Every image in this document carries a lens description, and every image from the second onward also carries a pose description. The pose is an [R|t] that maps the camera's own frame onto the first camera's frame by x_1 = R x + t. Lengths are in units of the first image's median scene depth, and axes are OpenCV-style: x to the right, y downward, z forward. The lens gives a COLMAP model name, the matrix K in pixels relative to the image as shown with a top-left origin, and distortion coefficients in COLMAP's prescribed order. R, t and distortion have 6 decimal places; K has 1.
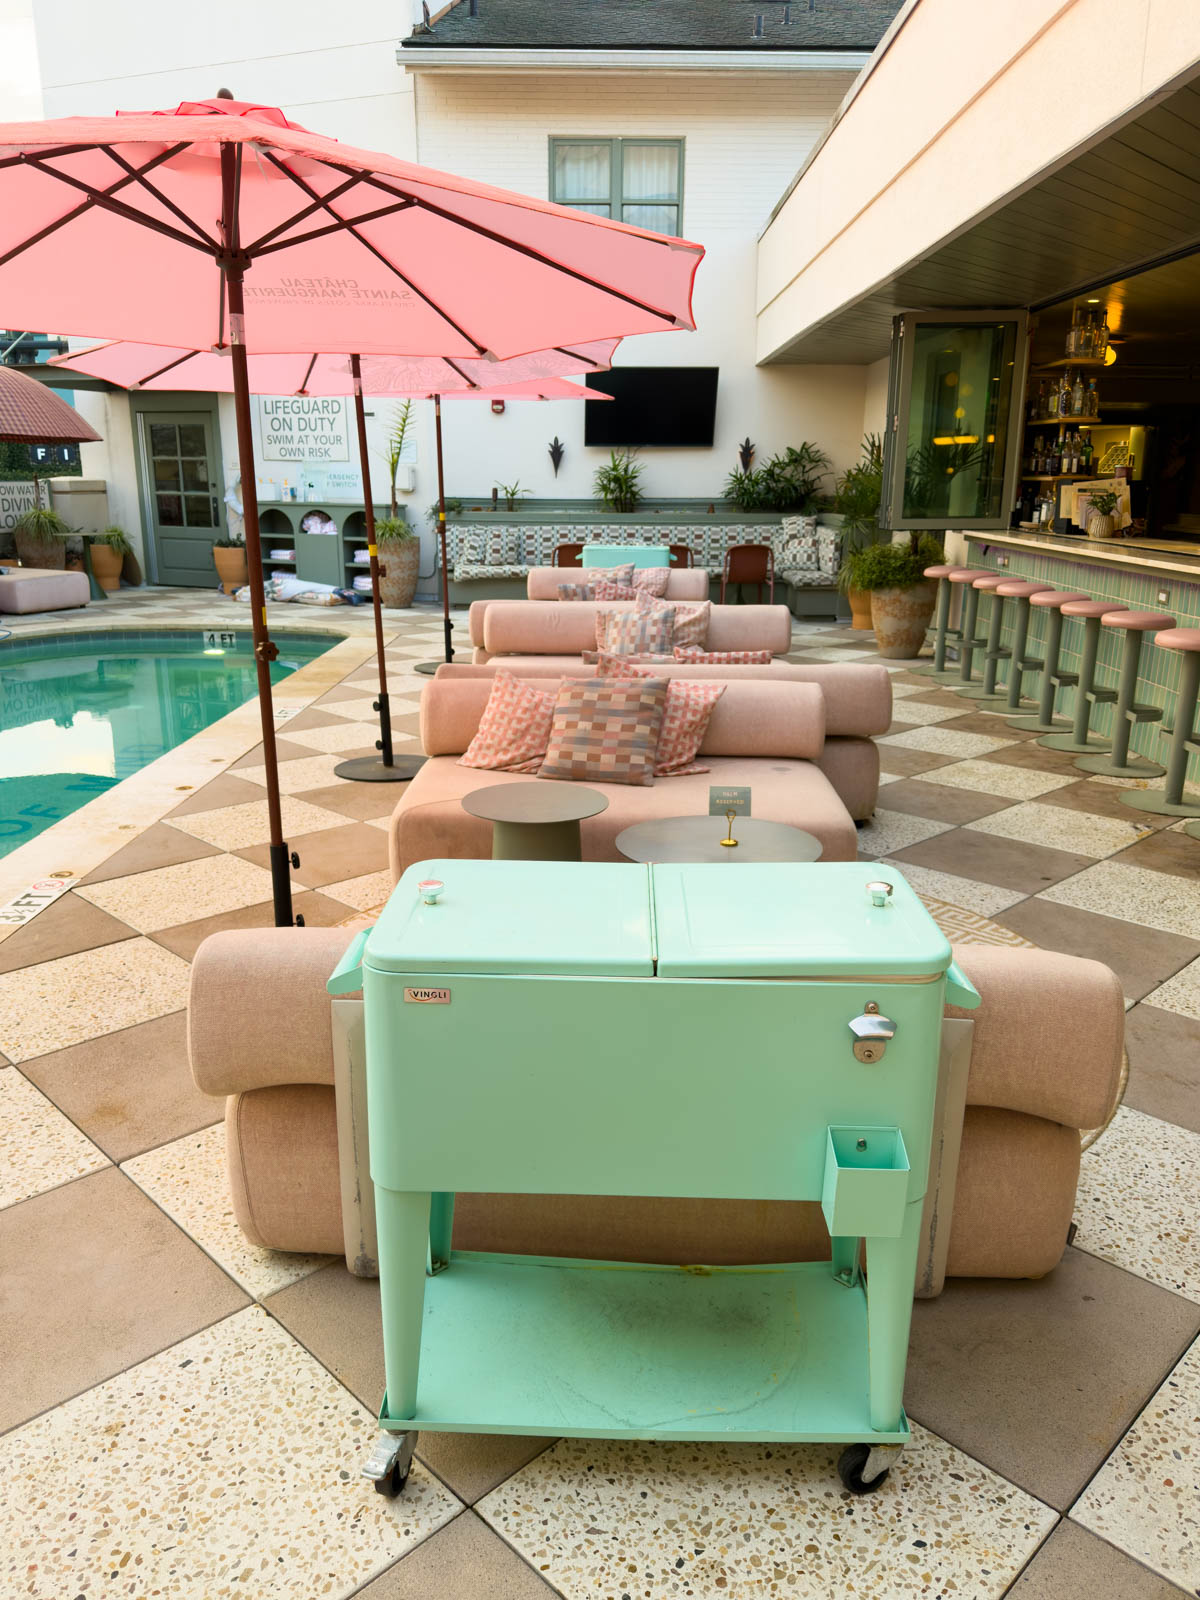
lens RADIAL K [[1089.4, 0, 600.0], [0, 1089.4, 800.0], [0, 0, 1]] dist [0.131624, -0.226656]
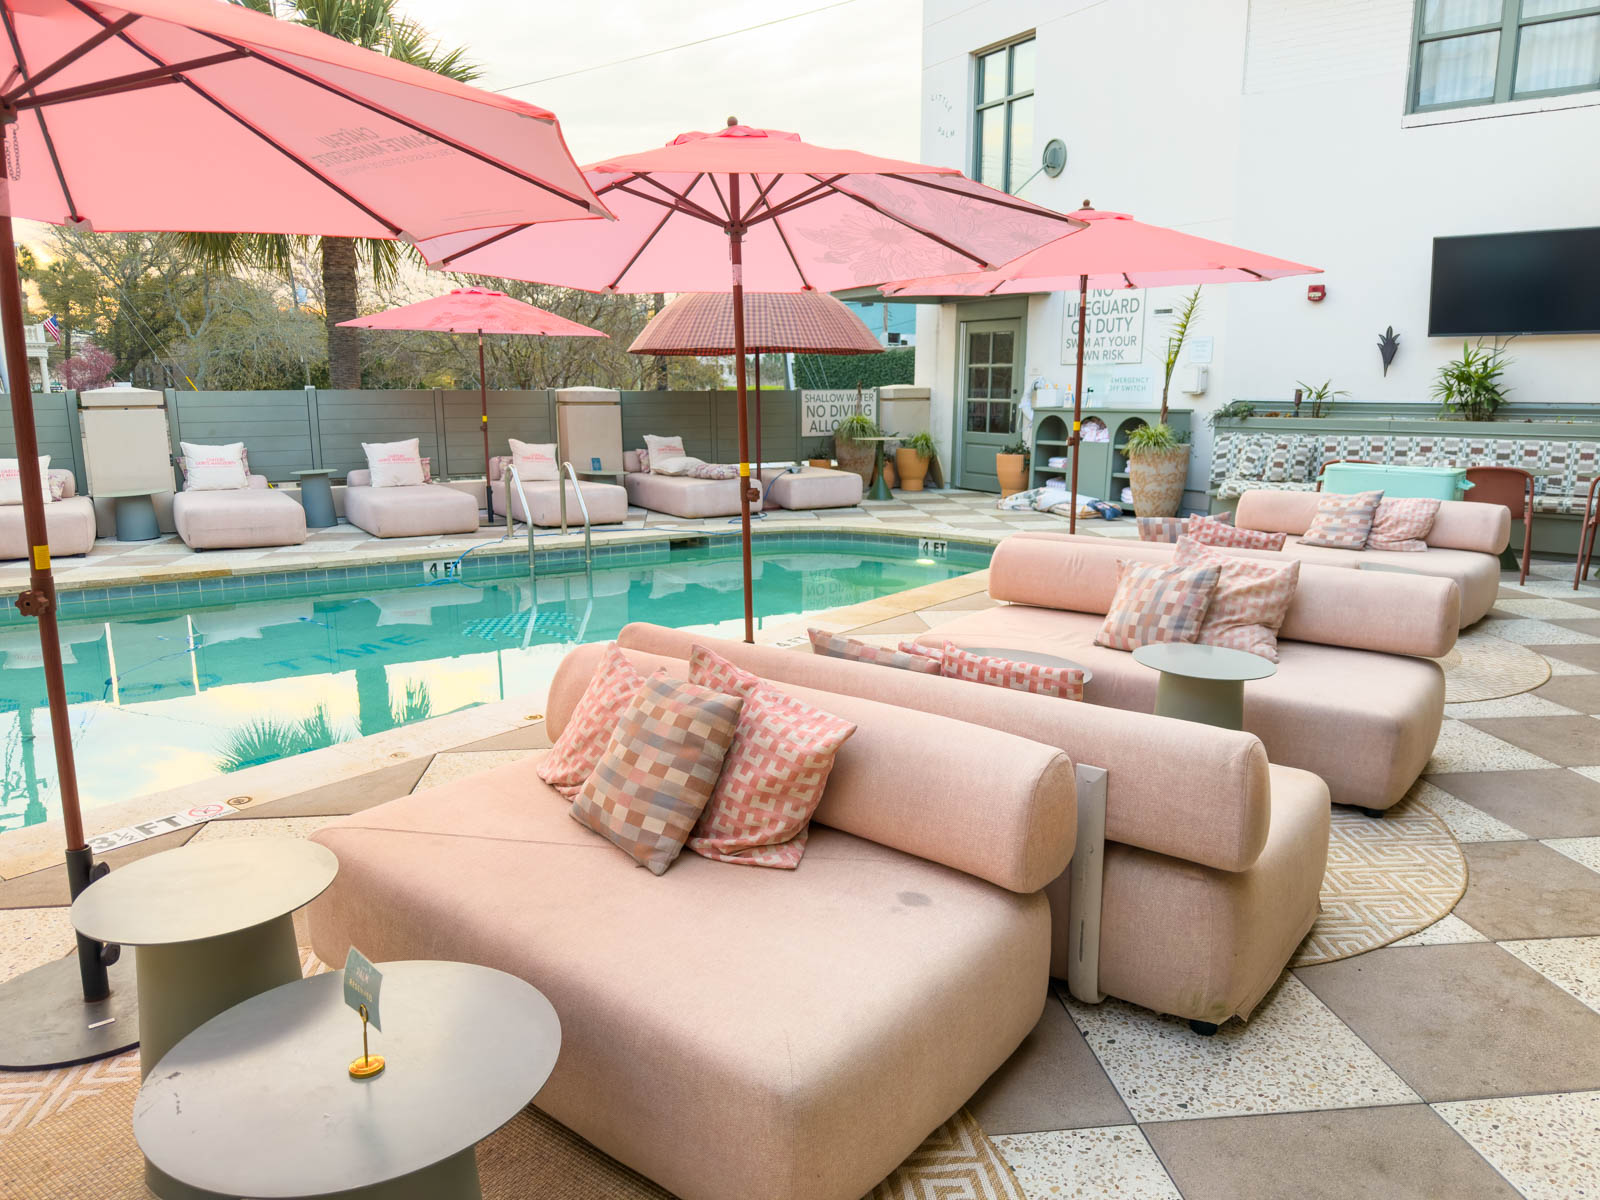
lens RADIAL K [[1089.4, 0, 800.0], [0, 1089.4, 600.0], [0, 0, 1]] dist [0.131624, -0.226656]
pose [[0.790932, 0.111654, -0.601631, 0.127969], [-0.164359, 0.985844, -0.033116, -0.043382], [0.589417, 0.125076, 0.798087, 0.151518]]
